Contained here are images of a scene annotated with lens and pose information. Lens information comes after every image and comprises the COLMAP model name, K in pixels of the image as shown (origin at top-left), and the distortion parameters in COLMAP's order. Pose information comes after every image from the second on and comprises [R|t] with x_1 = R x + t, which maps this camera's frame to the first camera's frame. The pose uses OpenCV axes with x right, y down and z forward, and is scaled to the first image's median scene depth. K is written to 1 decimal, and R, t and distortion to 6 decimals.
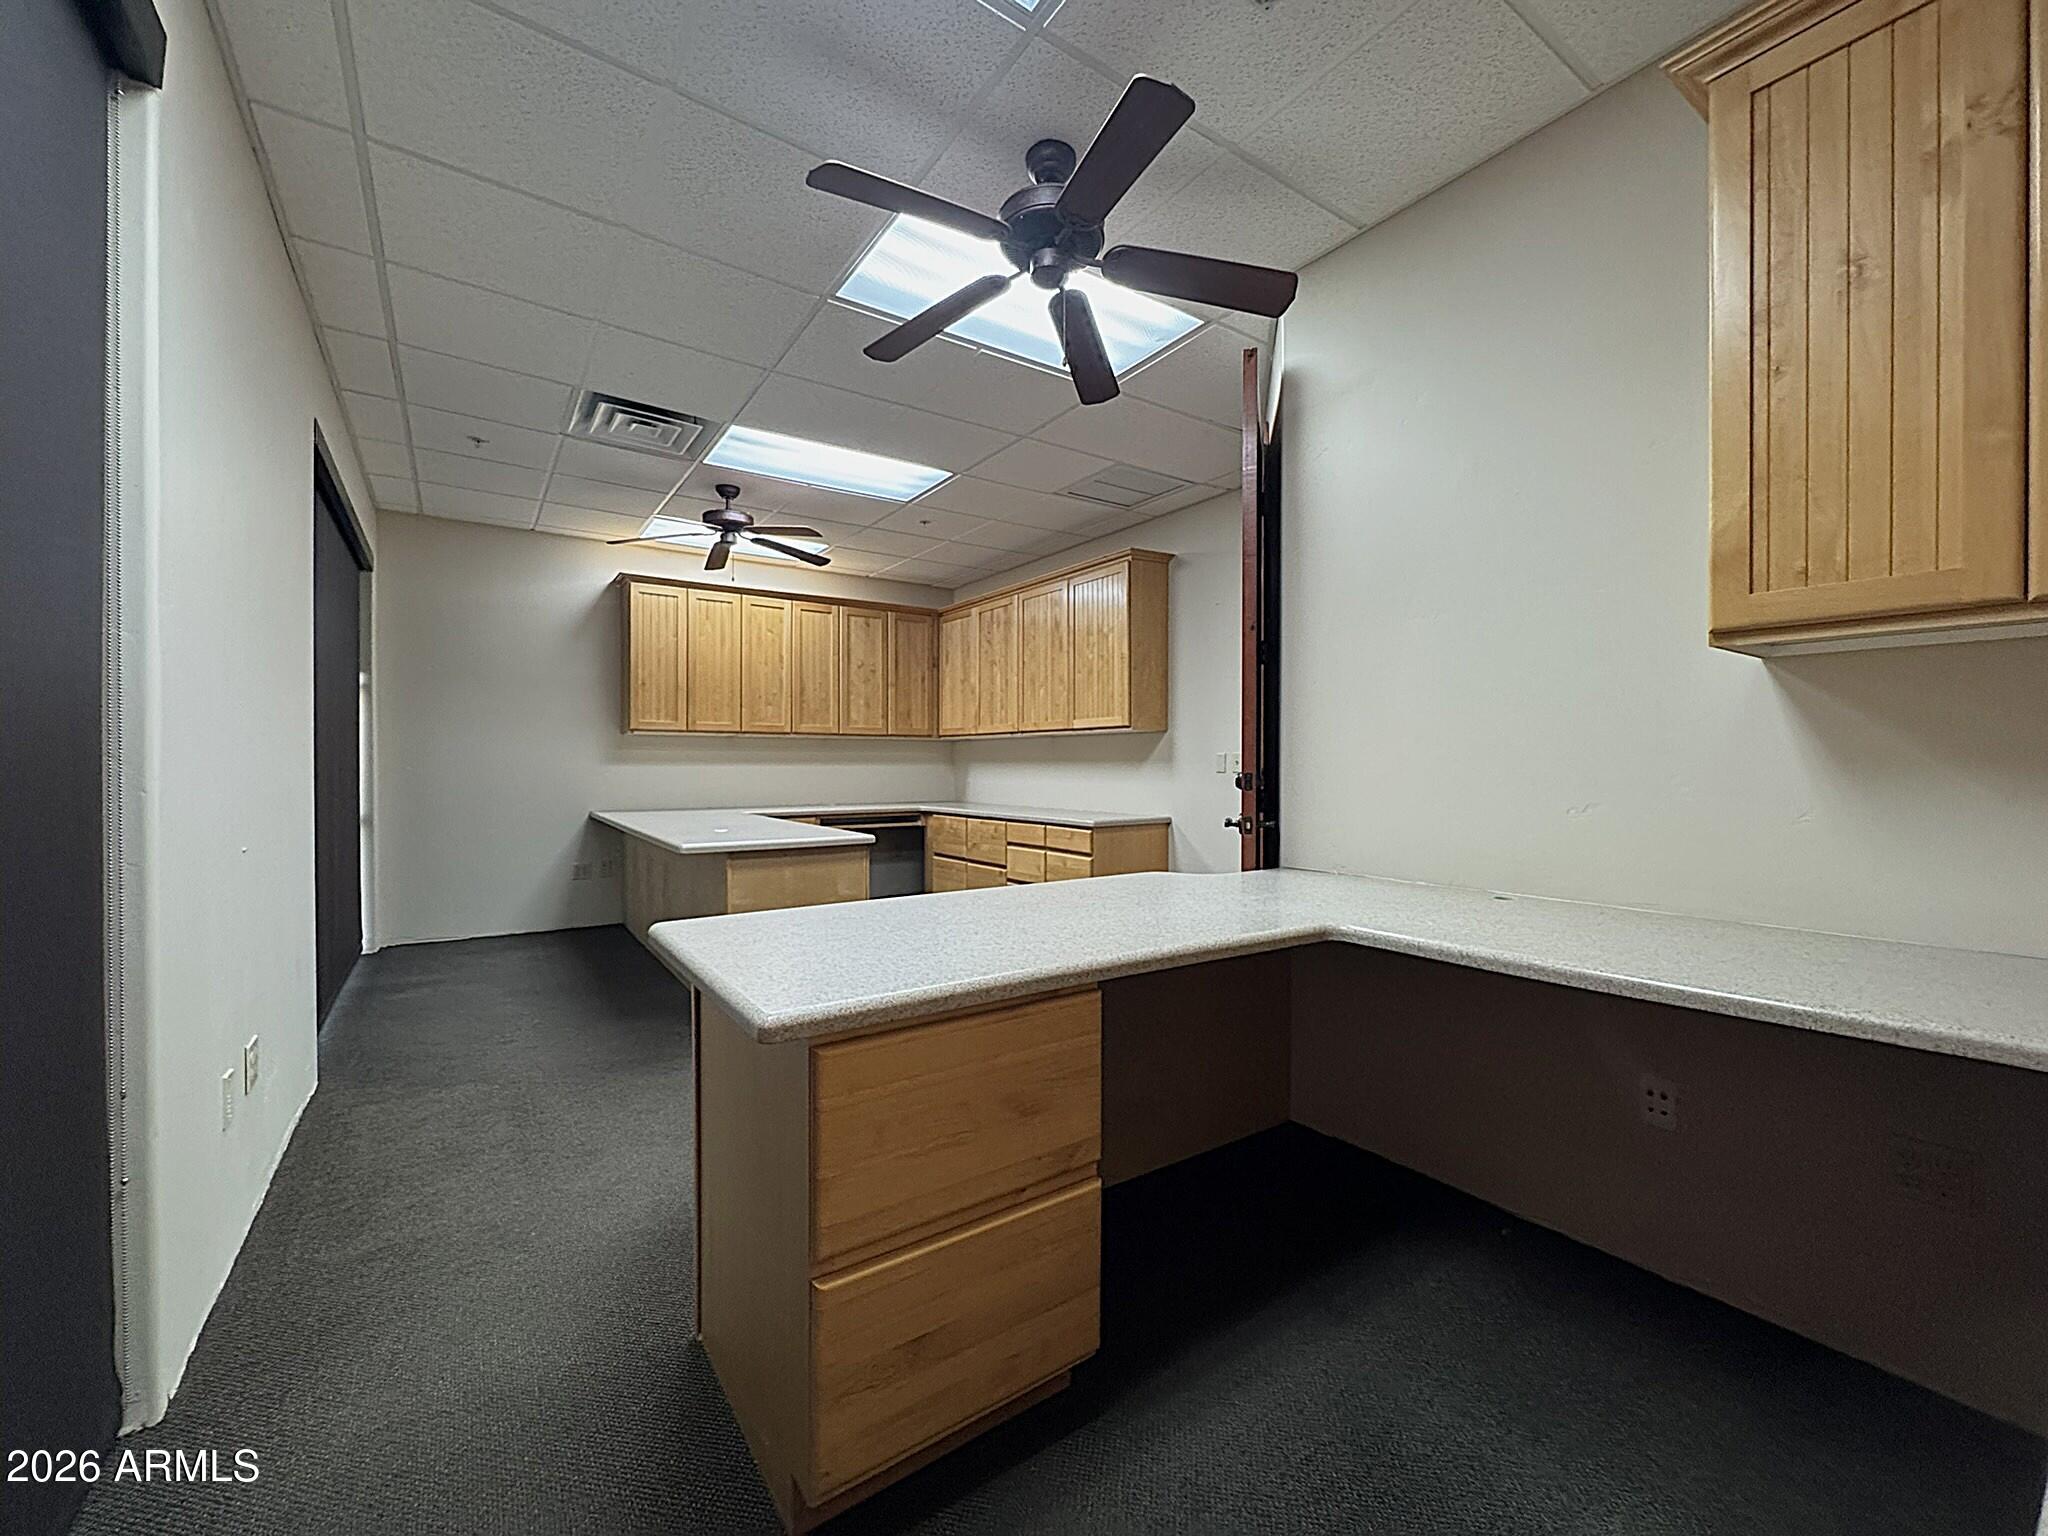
lens RADIAL K [[827.6, 0, 1024.0], [0, 827.6, 768.0], [0, 0, 1]] dist [0.000062, -0.000005]
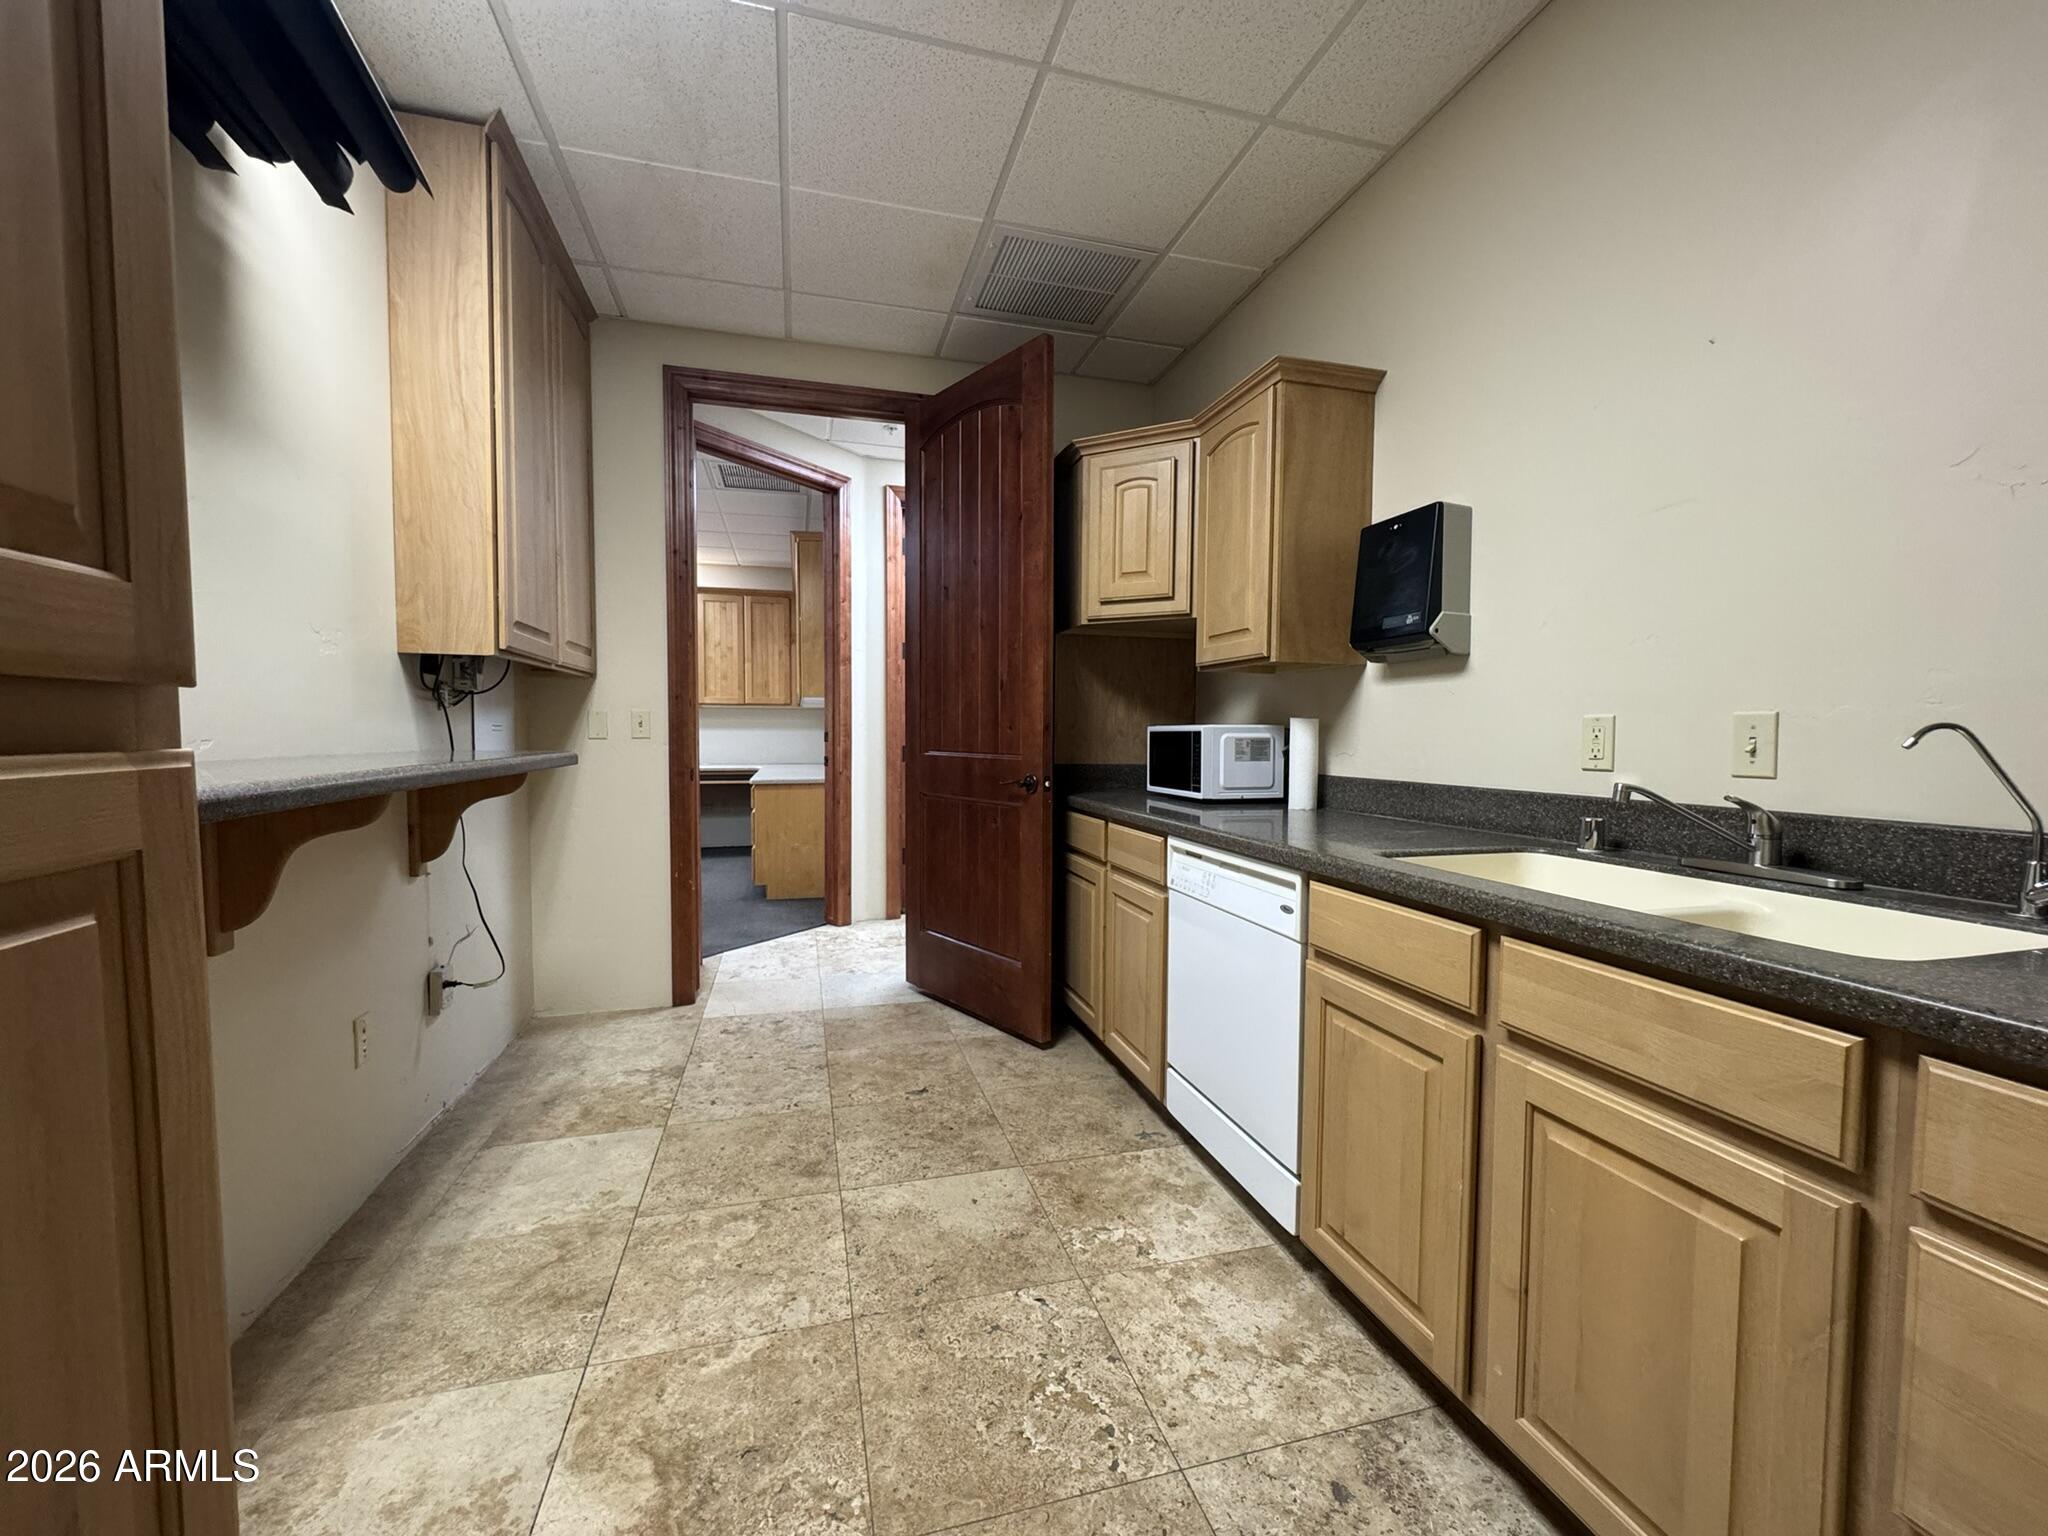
lens RADIAL K [[816.2, 0, 1024.0], [0, 816.2, 768.0], [0, 0, 1]] dist [0.000120, 0.000018]
pose [[0.947634, 0.015504, -0.318981, 0.628423], [-0.002791, 0.999185, 0.040274, 0.001821], [0.319345, -0.037275, 0.946905, 0.058074]]
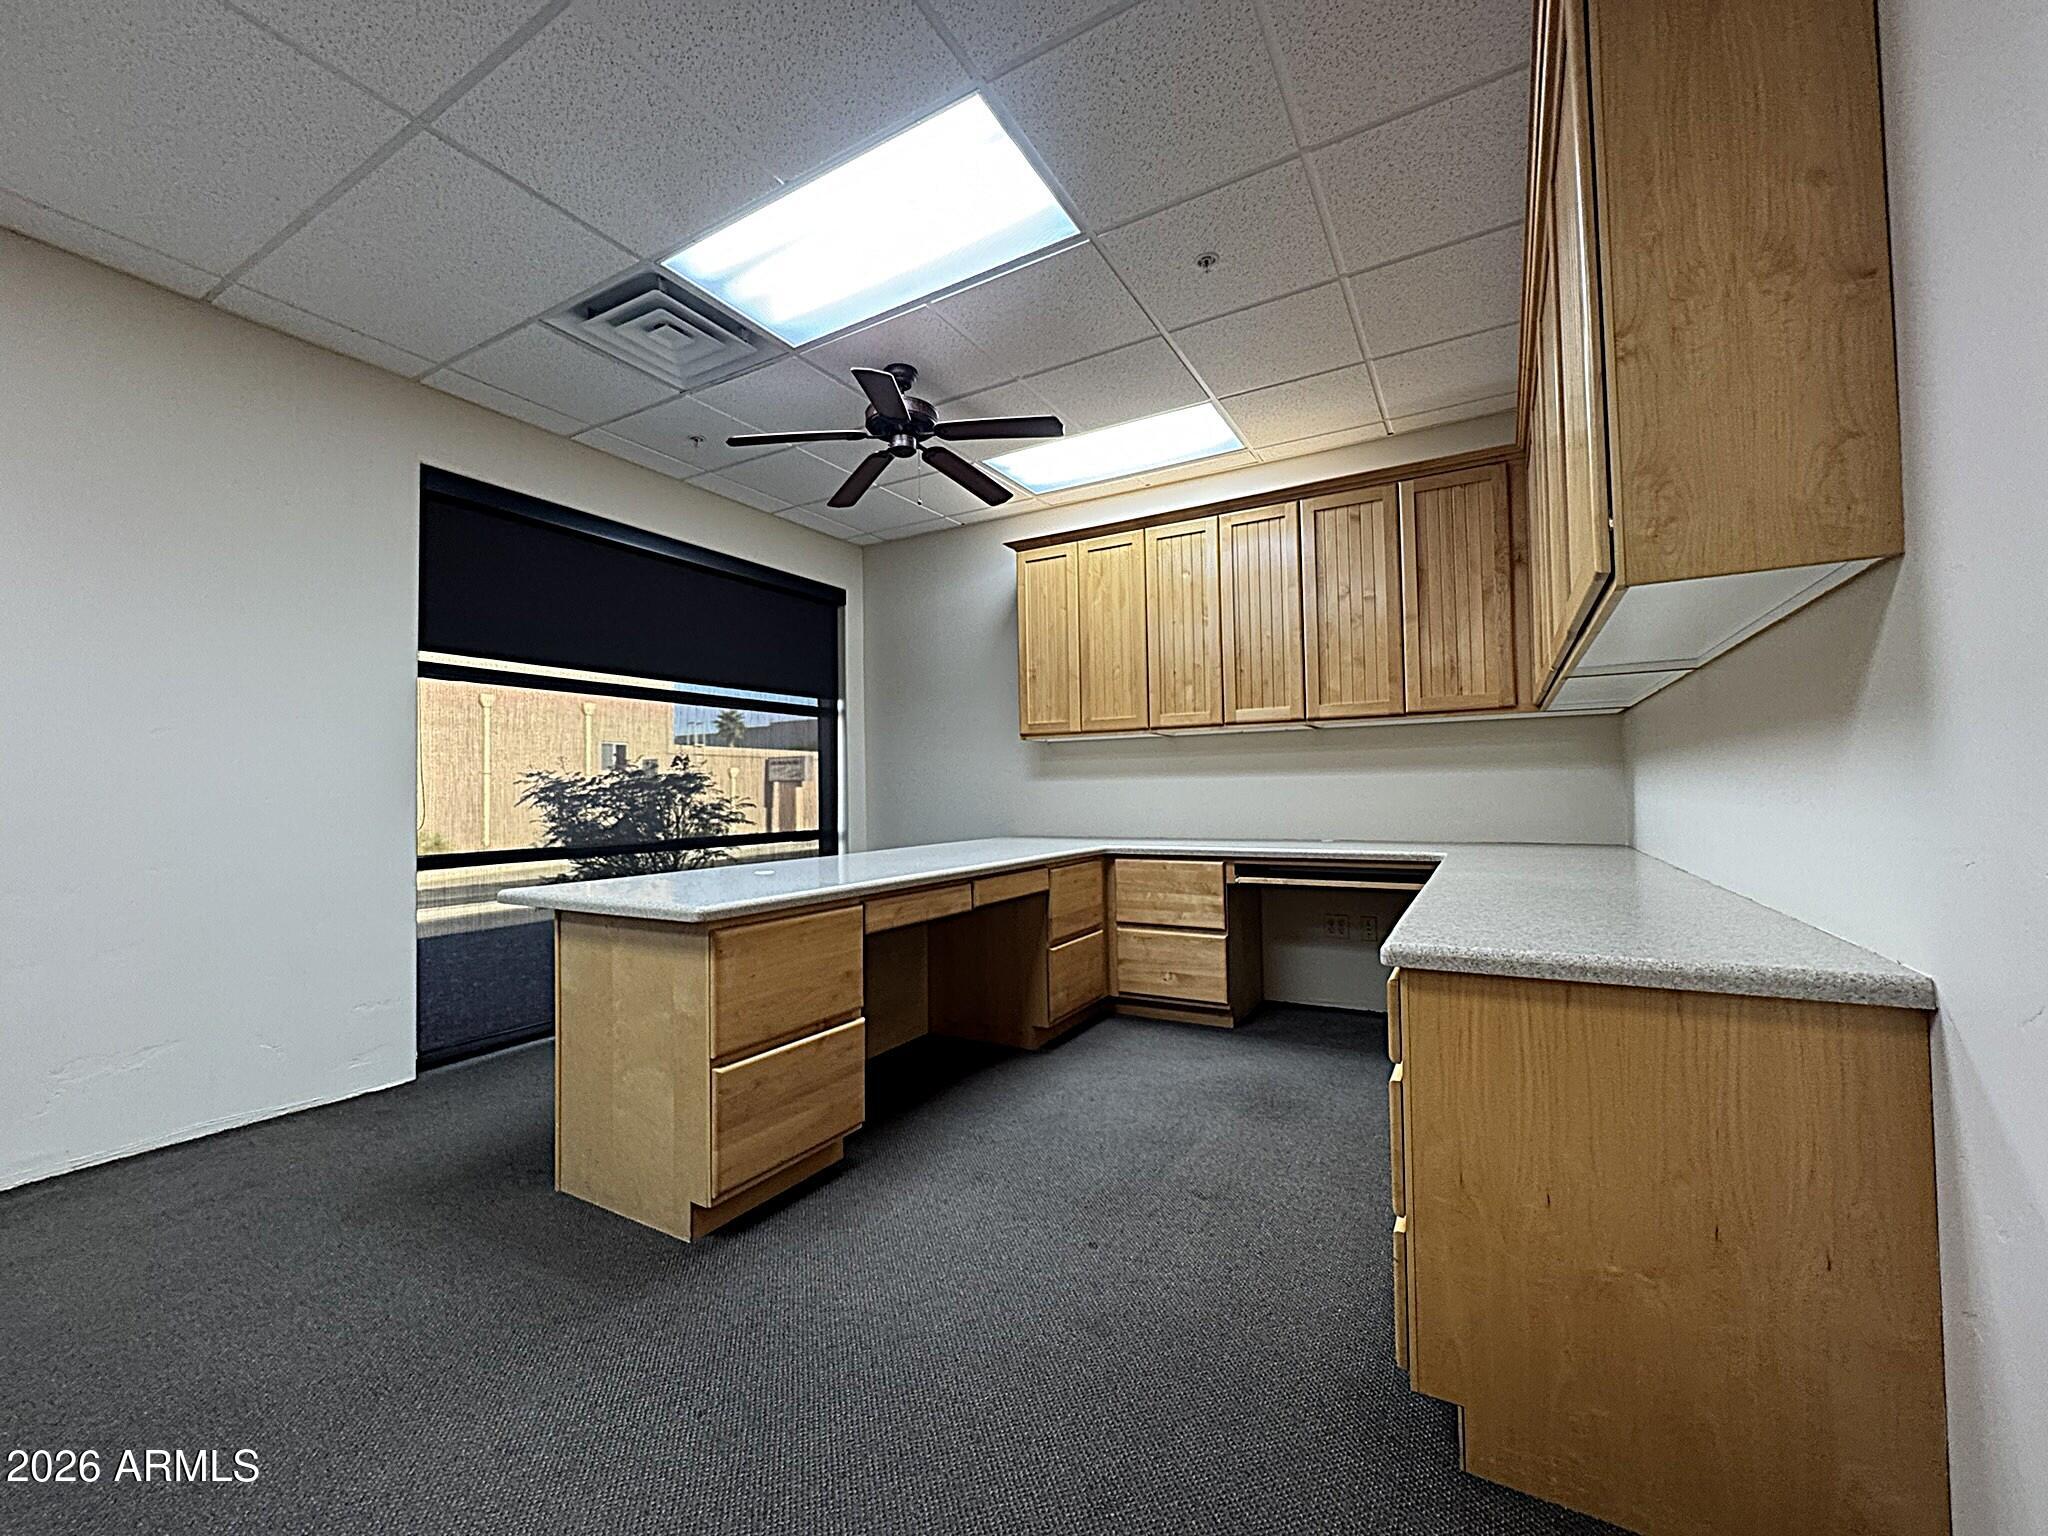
lens RADIAL K [[814.4, 0, 1024.0], [0, 814.4, 768.0], [0, 0, 1]] dist [0.000173, 0.000014]
pose [[0.434036, -0.033381, -0.900277, 0.220996], [0.012055, 0.999439, -0.031246, 0.009278], [0.900815, 0.002709, 0.434195, 0.620032]]
